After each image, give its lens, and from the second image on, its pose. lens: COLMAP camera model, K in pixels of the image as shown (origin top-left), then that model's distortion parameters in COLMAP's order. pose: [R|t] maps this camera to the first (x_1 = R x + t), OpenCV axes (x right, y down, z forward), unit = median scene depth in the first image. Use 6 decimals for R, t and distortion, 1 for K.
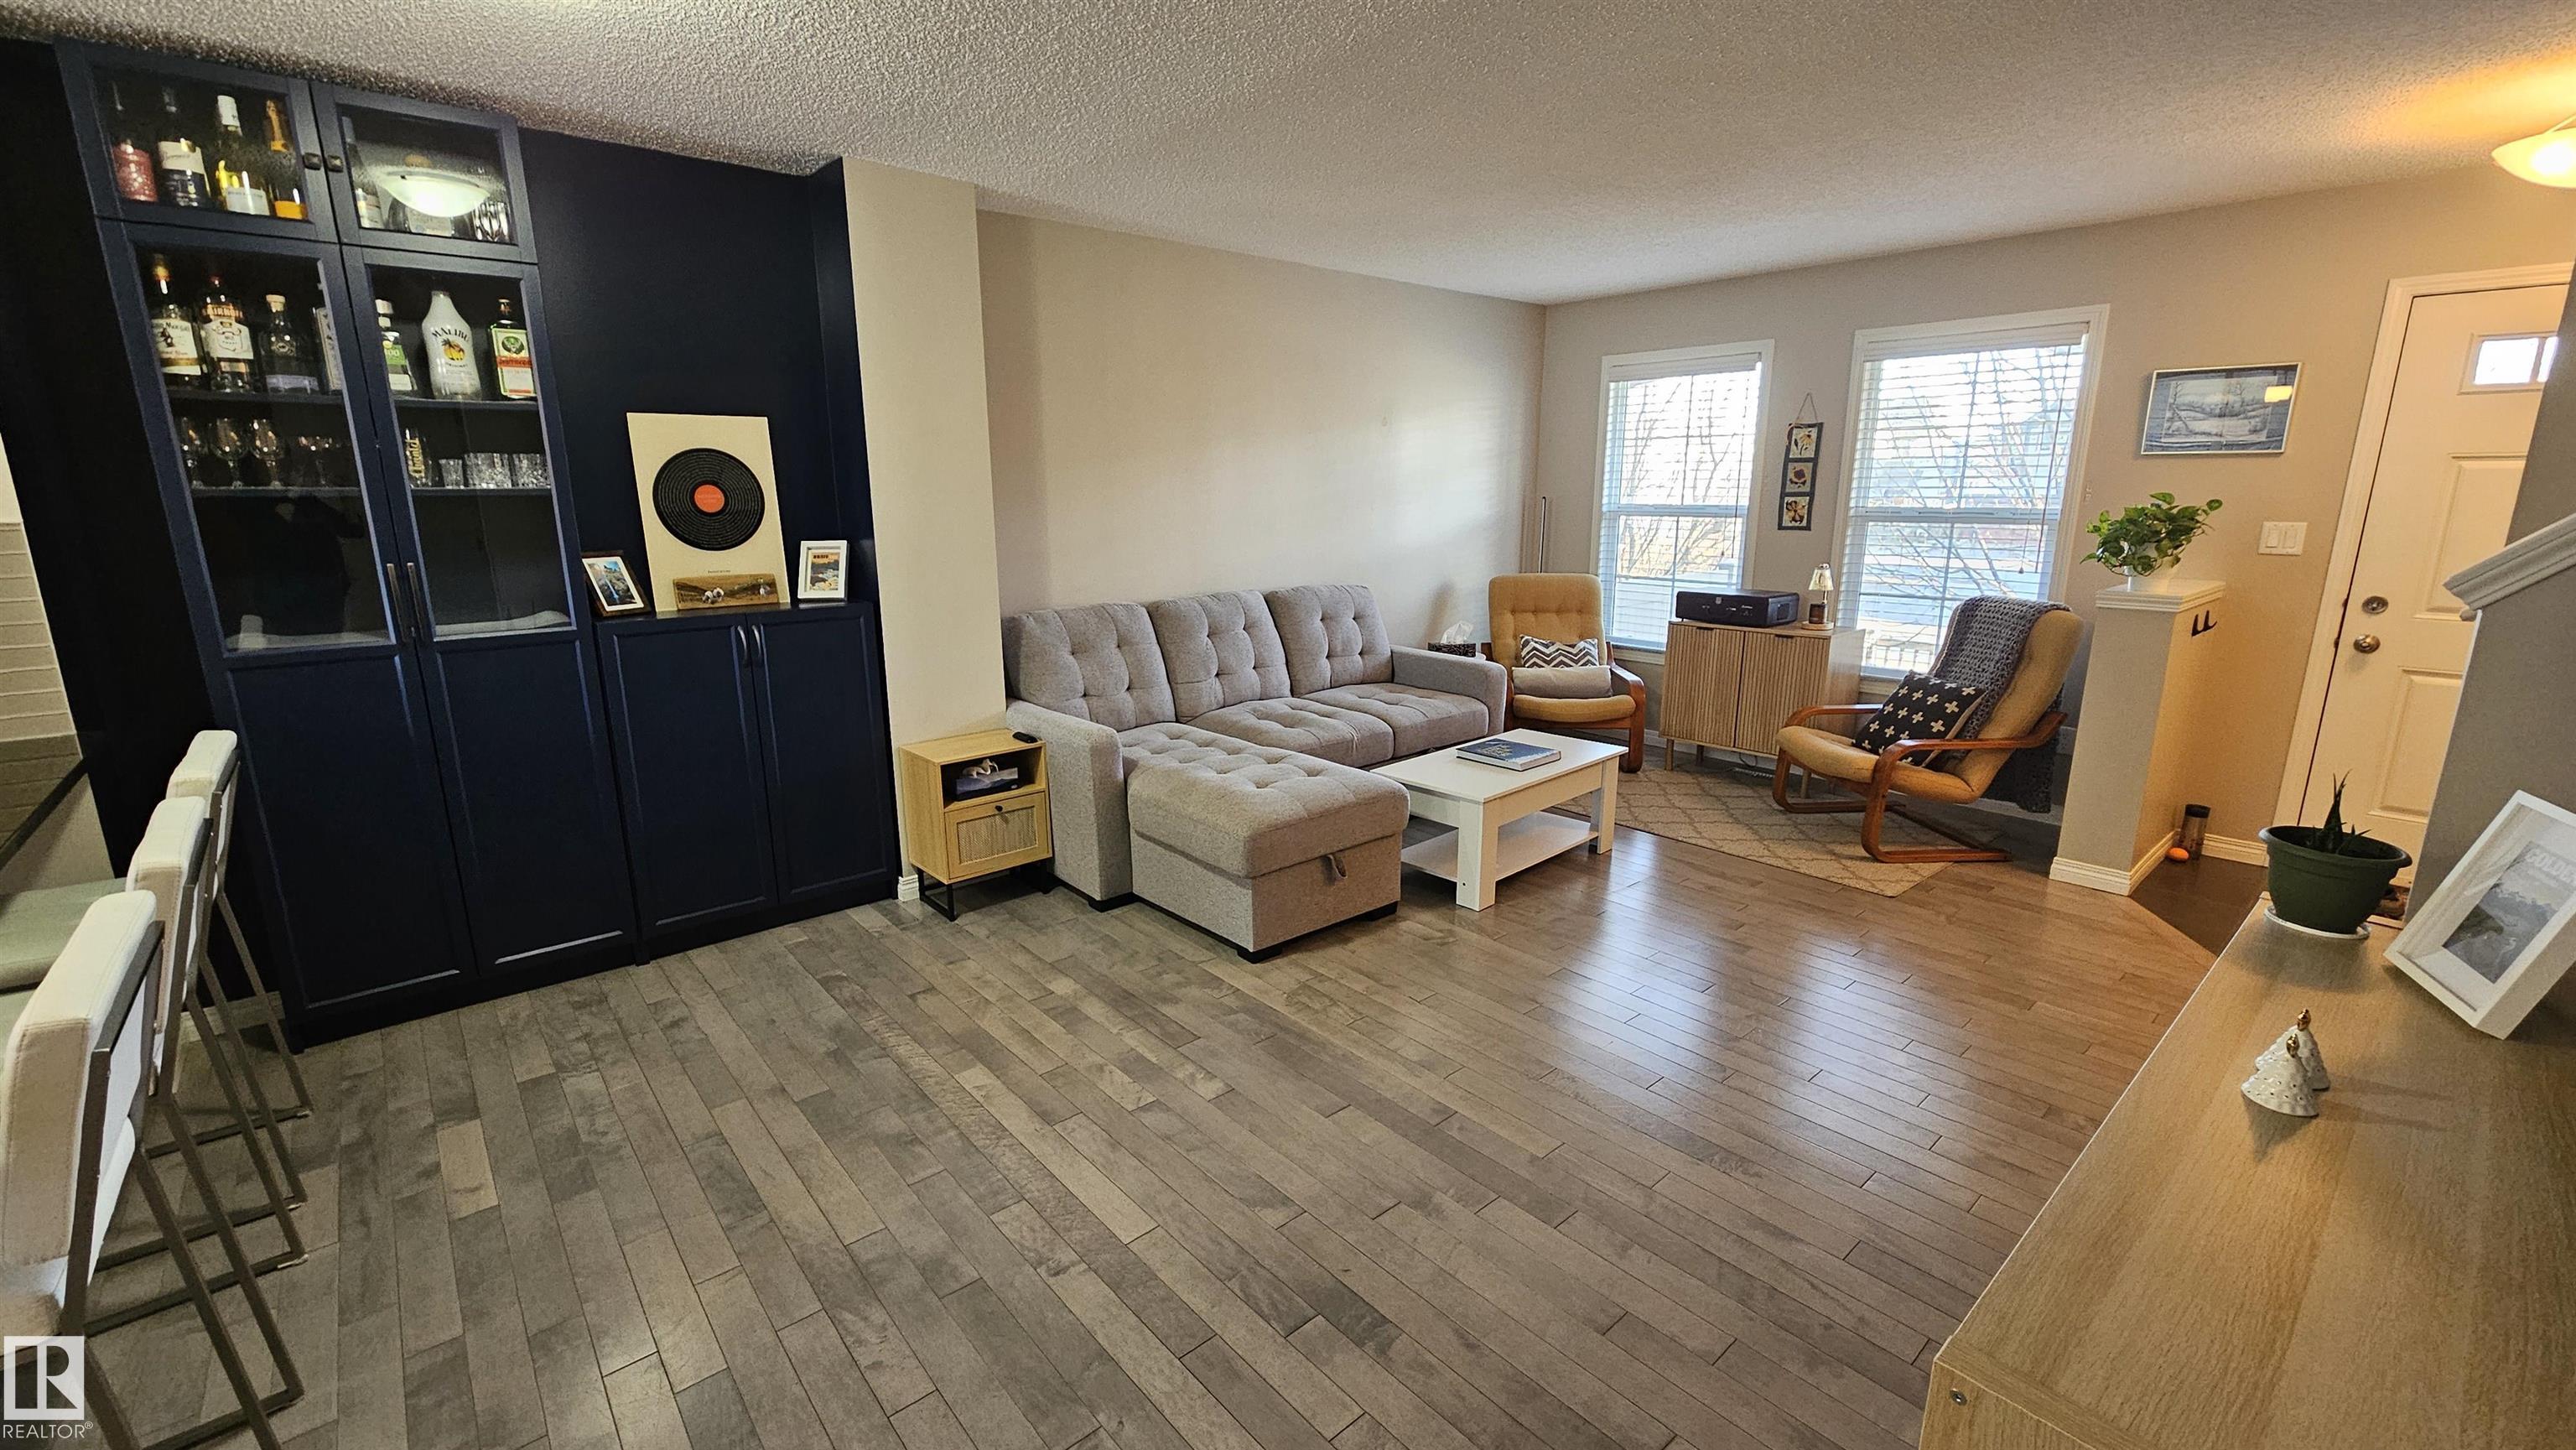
lens RADIAL K [[1056.9, 0, 1281.3], [0, 1056.9, 726.0], [0, 0, 1]] dist [0.001828, -0.000203]
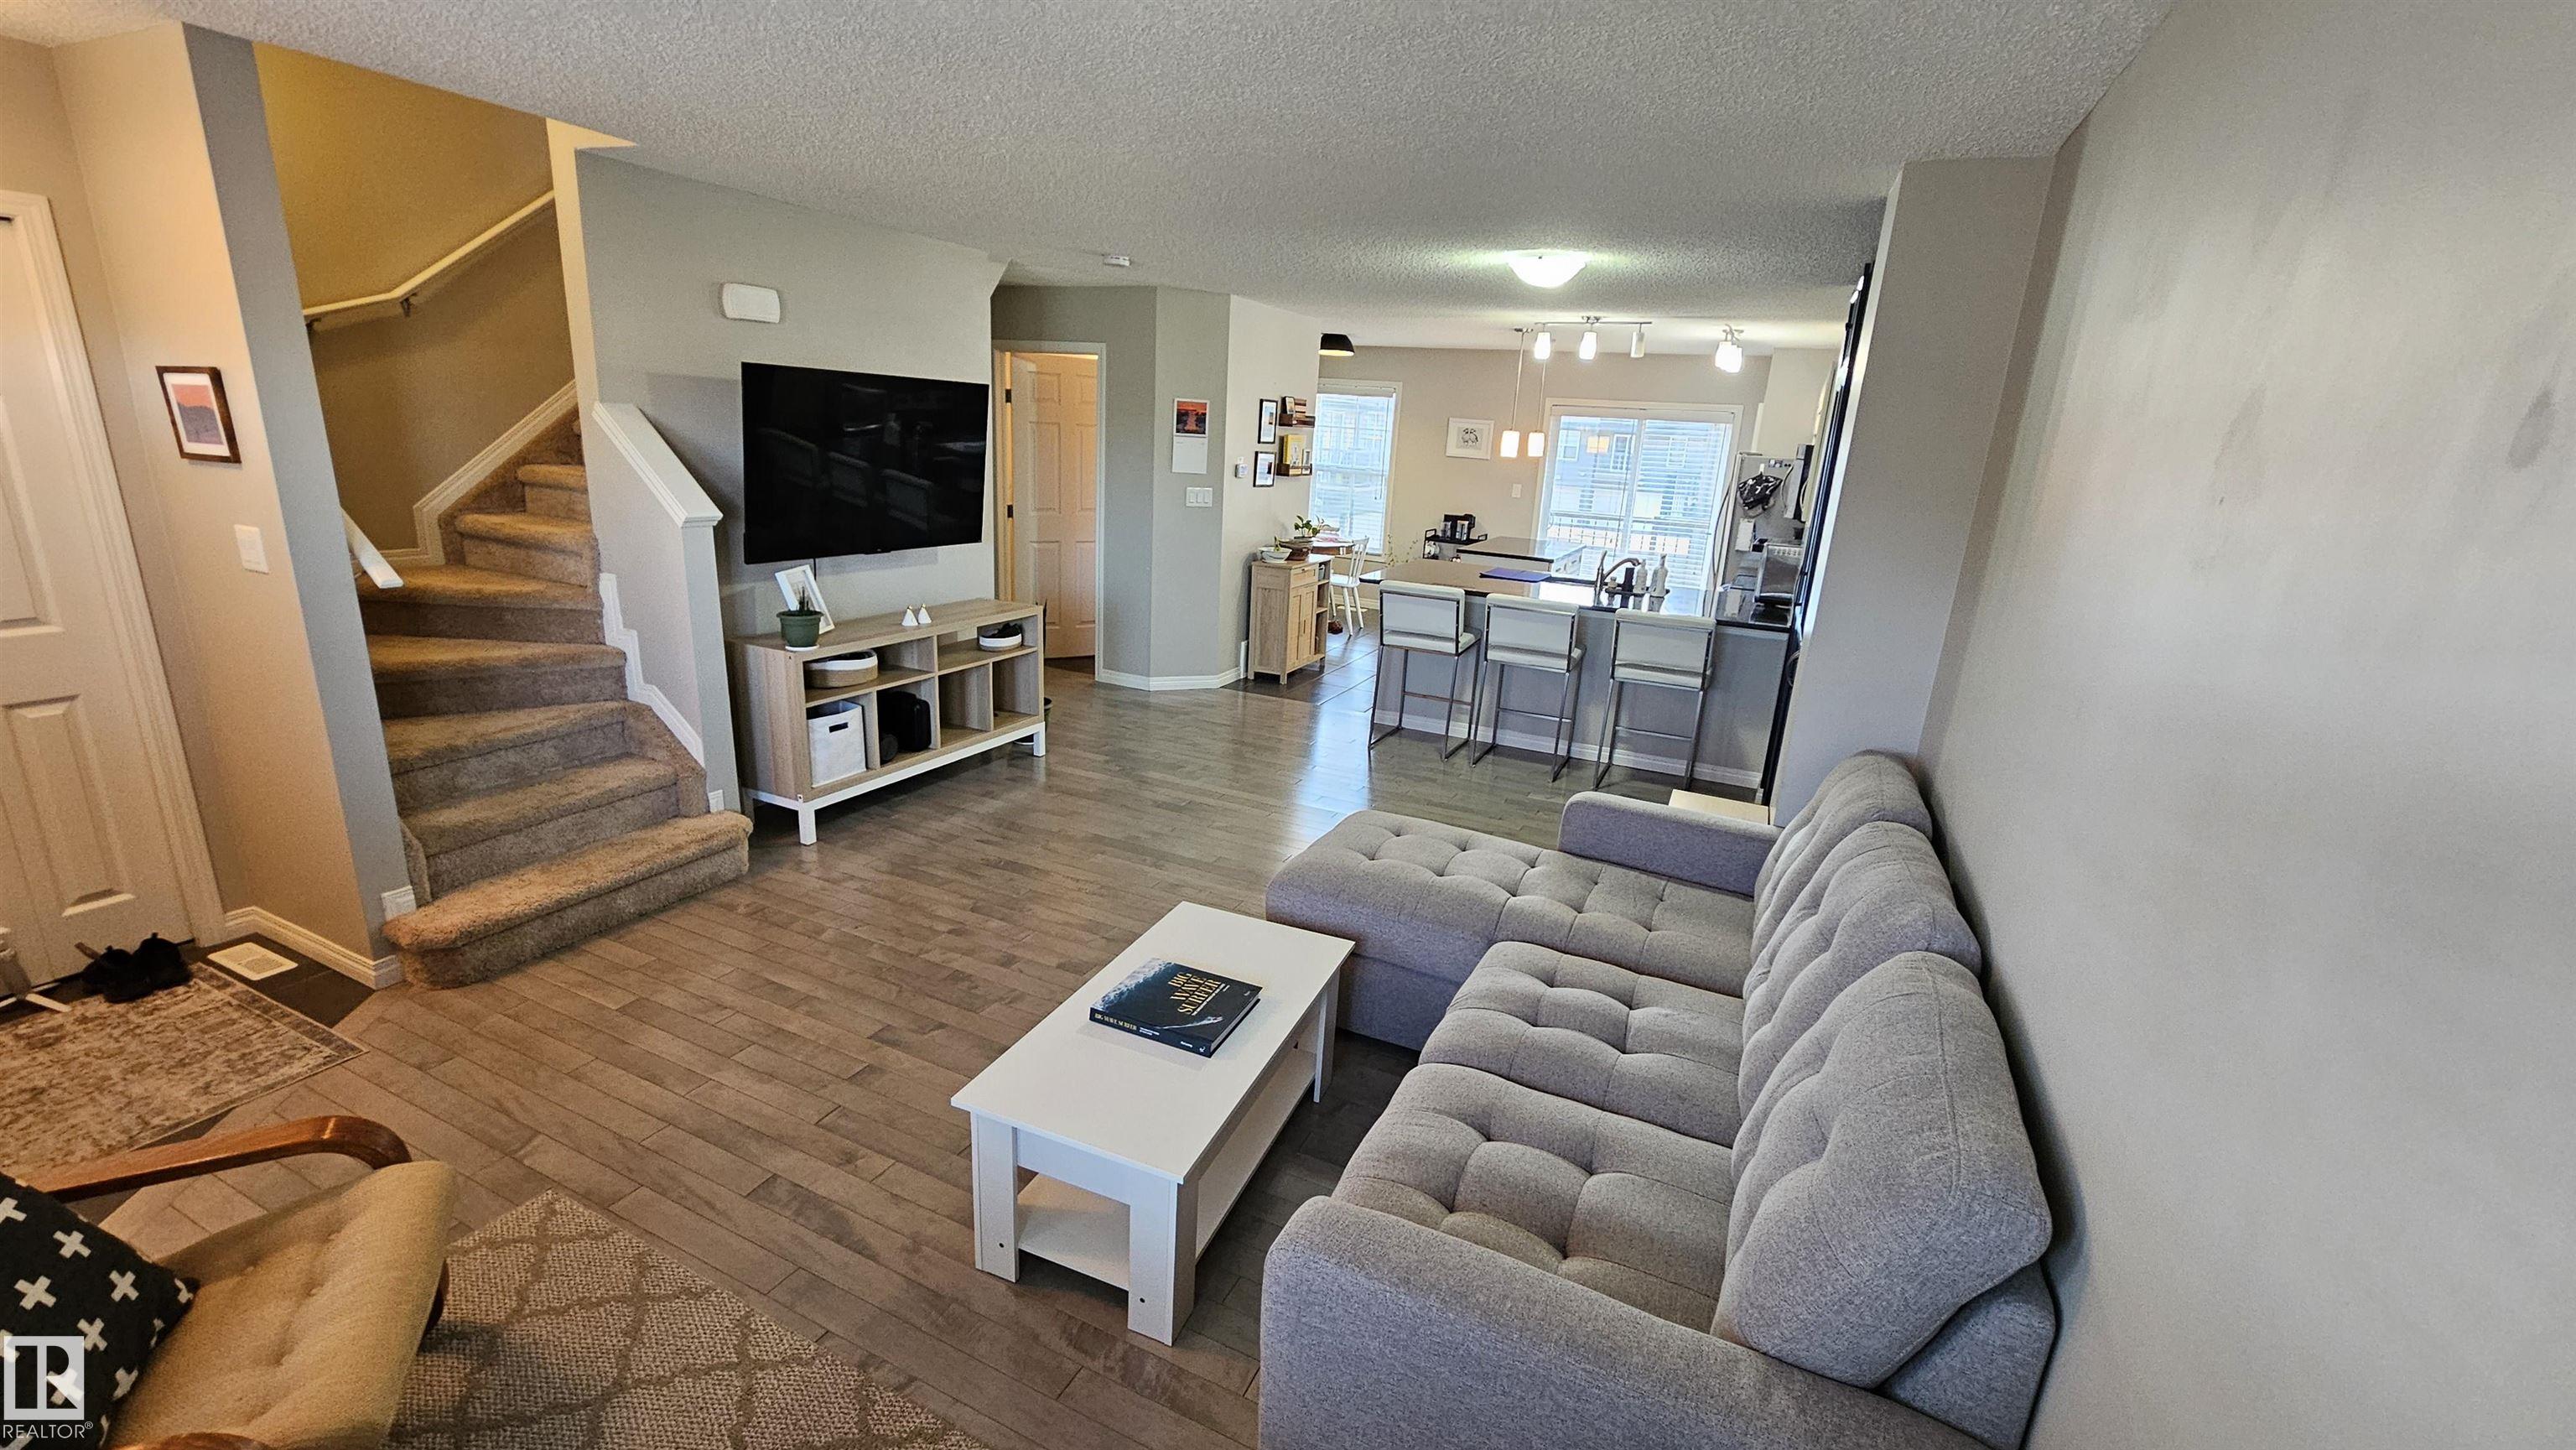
lens RADIAL K [[1056.9, 0, 1280.5], [0, 1056.9, 716.9], [0, 0, 1]] dist [0.001828, -0.000203]
pose [[-0.913632, 0.060776, -0.401974, 0.411876], [-0.141676, 0.879181, 0.454937, -0.409026], [0.381058, 0.472595, -0.794638, 1.489992]]
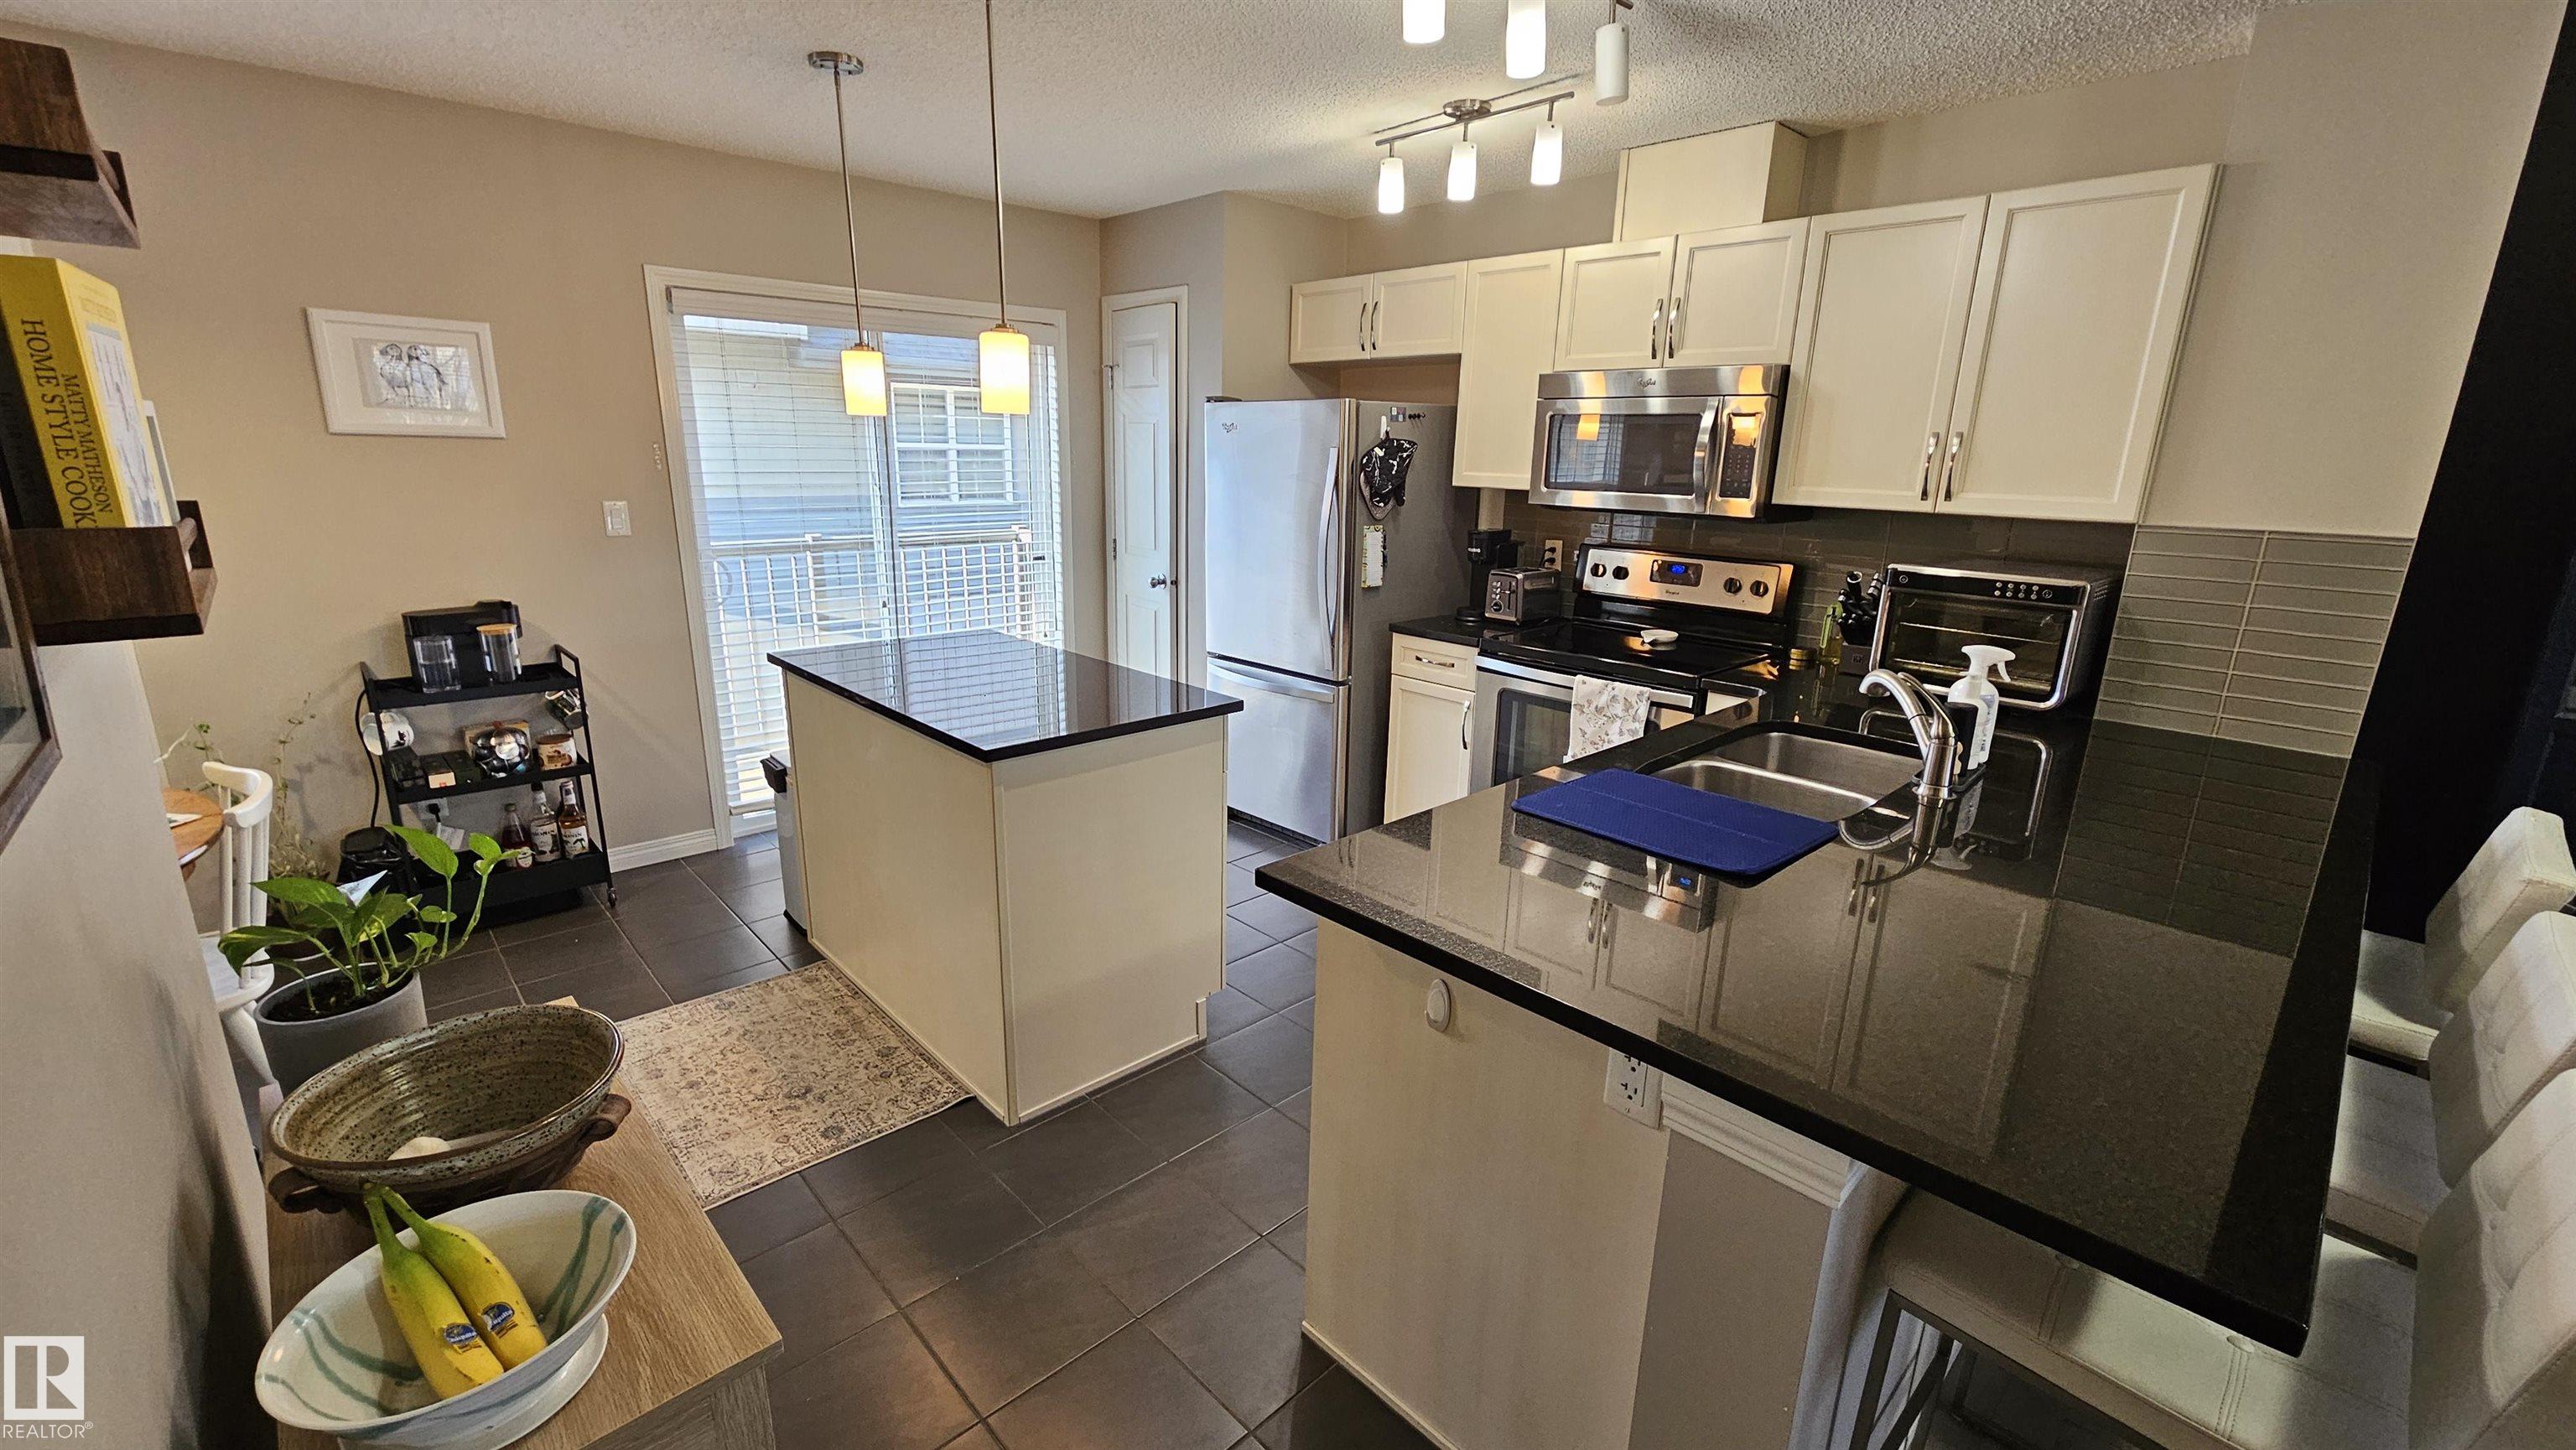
lens RADIAL K [[1056.9, 0, 1277.0], [0, 1056.9, 722.2], [0, 0, 1]] dist [0.001828, -0.000203]
pose [[0.039670, 0.258987, -0.965066, -0.165487], [-0.239290, 0.940185, 0.242473, -0.017219], [0.970137, 0.221312, 0.099271, -0.021302]]
